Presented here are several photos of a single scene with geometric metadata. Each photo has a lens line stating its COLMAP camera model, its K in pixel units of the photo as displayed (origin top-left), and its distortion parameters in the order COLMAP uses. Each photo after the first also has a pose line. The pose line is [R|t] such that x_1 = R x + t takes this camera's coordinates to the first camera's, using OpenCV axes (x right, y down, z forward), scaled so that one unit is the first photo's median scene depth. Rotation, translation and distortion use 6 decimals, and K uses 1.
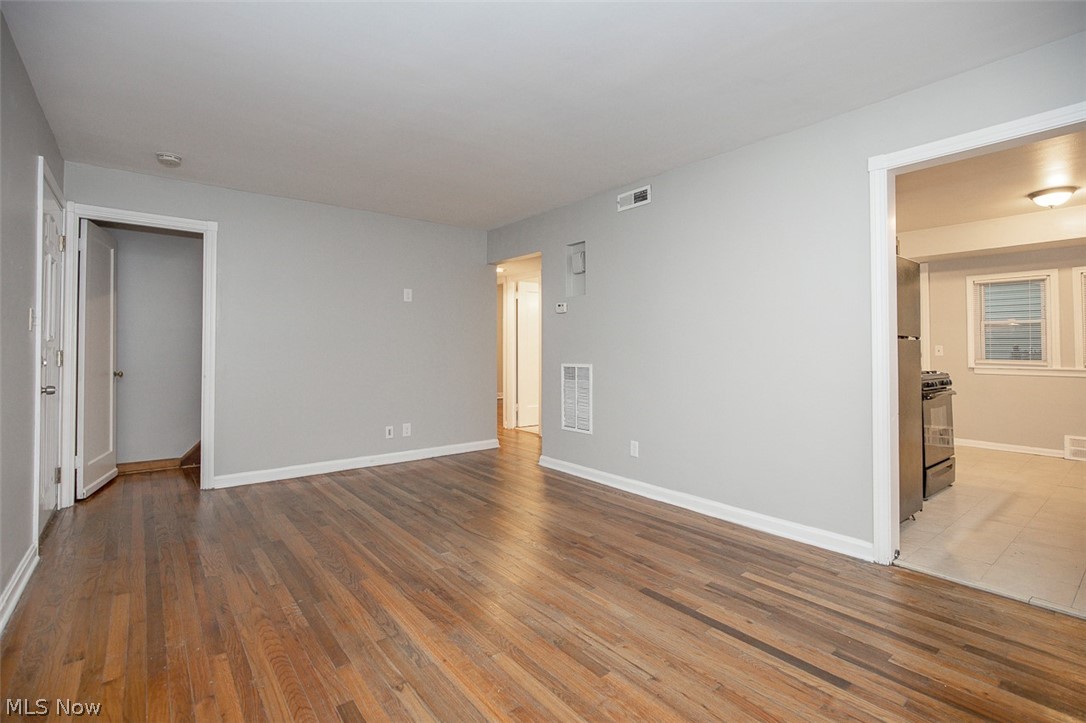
lens RADIAL K [[505.1, 0, 543.2], [0, 505.1, 341.4], [0, 0, 1]] dist [0.000688, 0.000639]
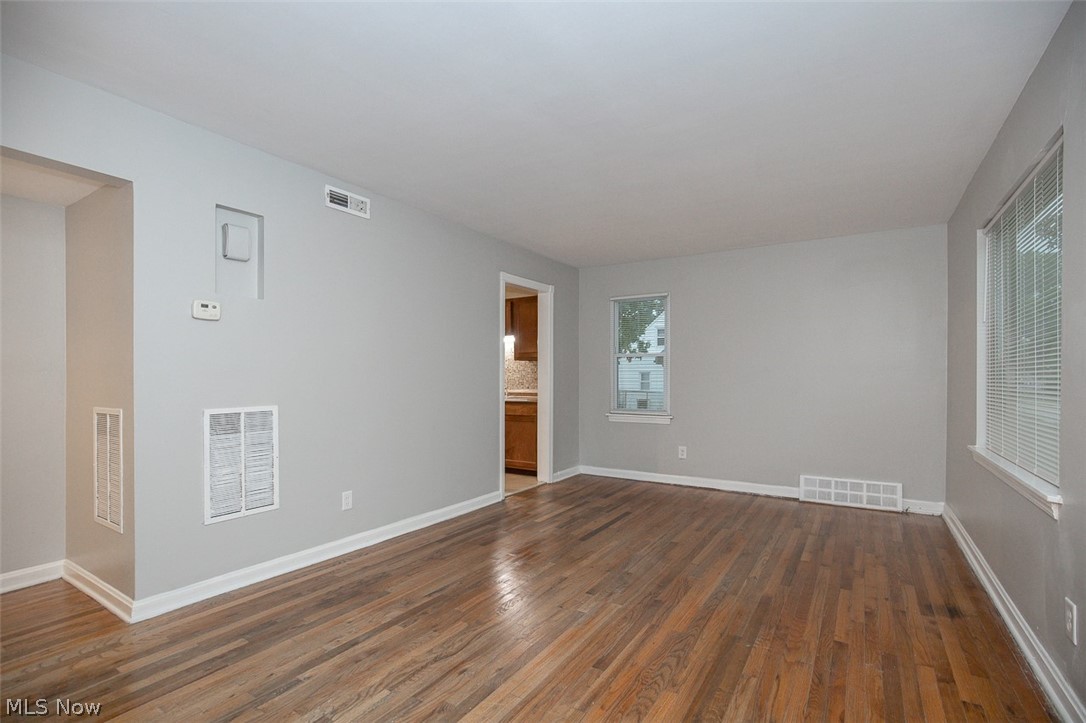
lens RADIAL K [[499.3, 0, 541.3], [0, 499.3, 381.3], [0, 0, 1]] dist [-0.003326, 0.000189]
pose [[-0.319986, -0.005024, 0.947409, -1.174383], [-0.017468, 0.999847, -0.000598, 0.012486], [-0.947261, -0.016741, -0.320025, 1.578469]]
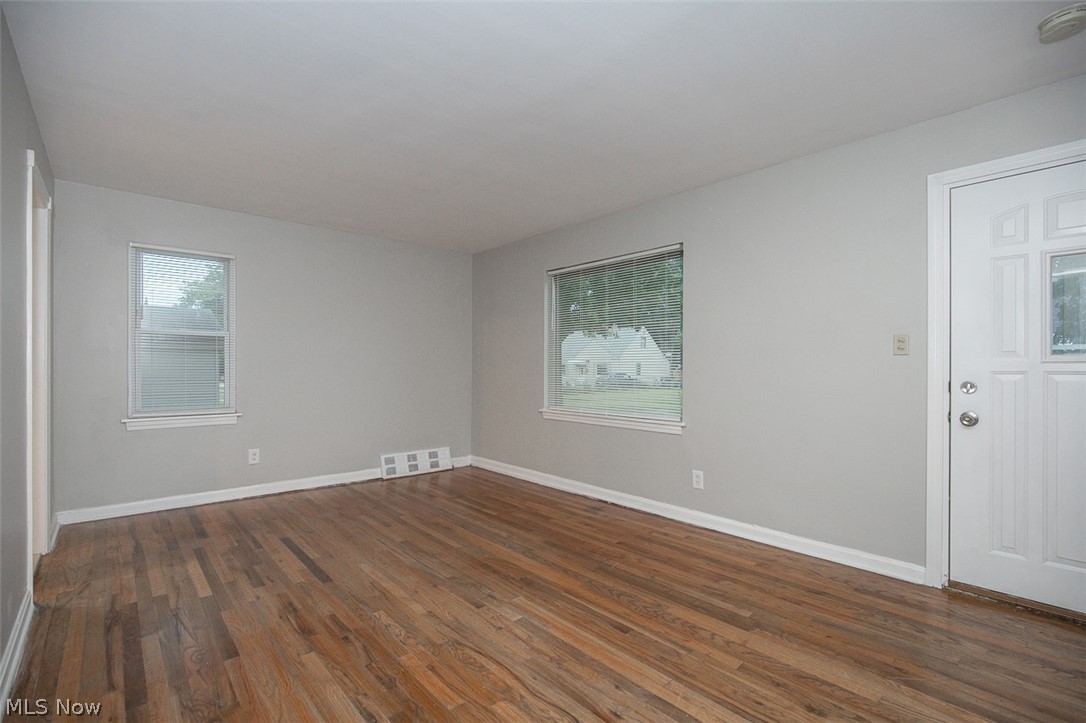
lens RADIAL K [[499.3, 0, 541.3], [0, 499.3, 381.3], [0, 0, 1]] dist [-0.003326, 0.000189]
pose [[-0.998951, -0.002130, -0.045743, -0.225196], [-0.002531, 0.999959, 0.008709, 0.028946], [0.045723, 0.008816, -0.998915, 2.101565]]
